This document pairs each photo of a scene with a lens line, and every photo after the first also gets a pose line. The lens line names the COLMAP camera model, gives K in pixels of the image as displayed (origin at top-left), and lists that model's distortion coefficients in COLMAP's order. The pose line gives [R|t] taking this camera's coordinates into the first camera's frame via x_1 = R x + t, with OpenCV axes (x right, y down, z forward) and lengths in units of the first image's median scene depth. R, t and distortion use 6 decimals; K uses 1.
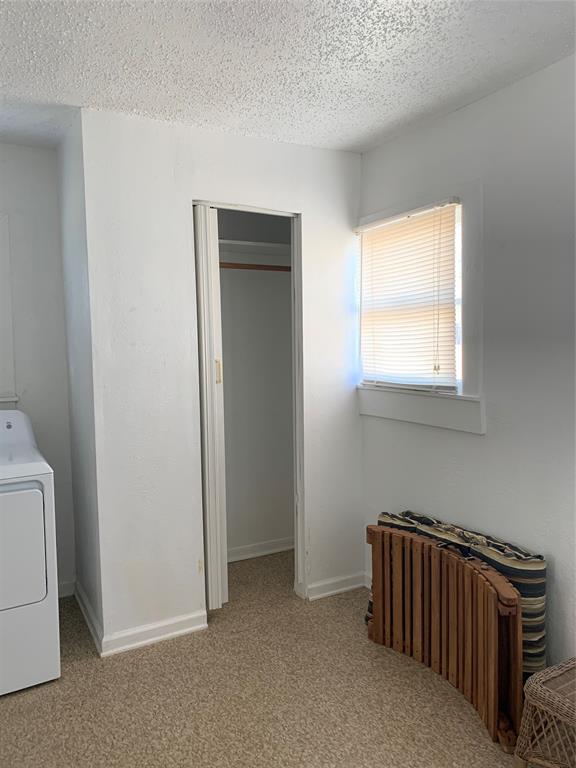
lens RADIAL K [[575.4, 0, 285.7], [0, 575.4, 380.4], [0, 0, 1]] dist [0.014315, -0.010206]
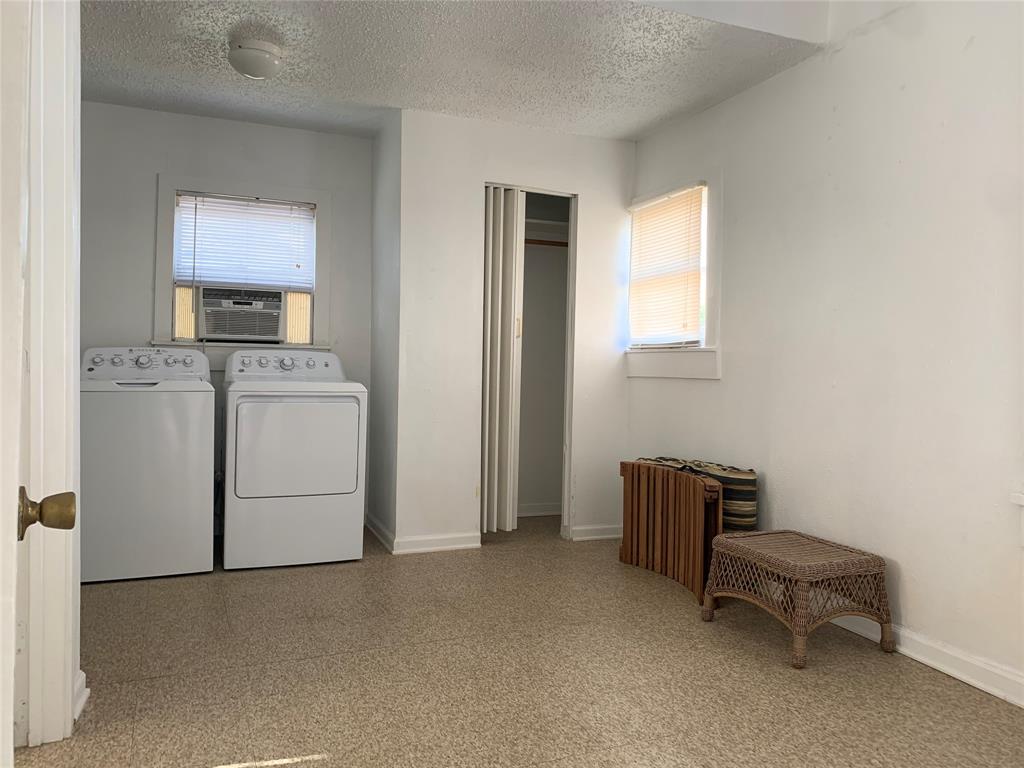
lens RADIAL K [[767.1, 0, 508.6], [0, 767.1, 388.3], [0, 0, 1]] dist [0.014315, -0.010206]
pose [[0.992268, 0.039821, -0.117549, 0.095819], [-0.045015, 0.998109, -0.041869, 0.187913], [0.115660, 0.046837, 0.992184, -0.580505]]
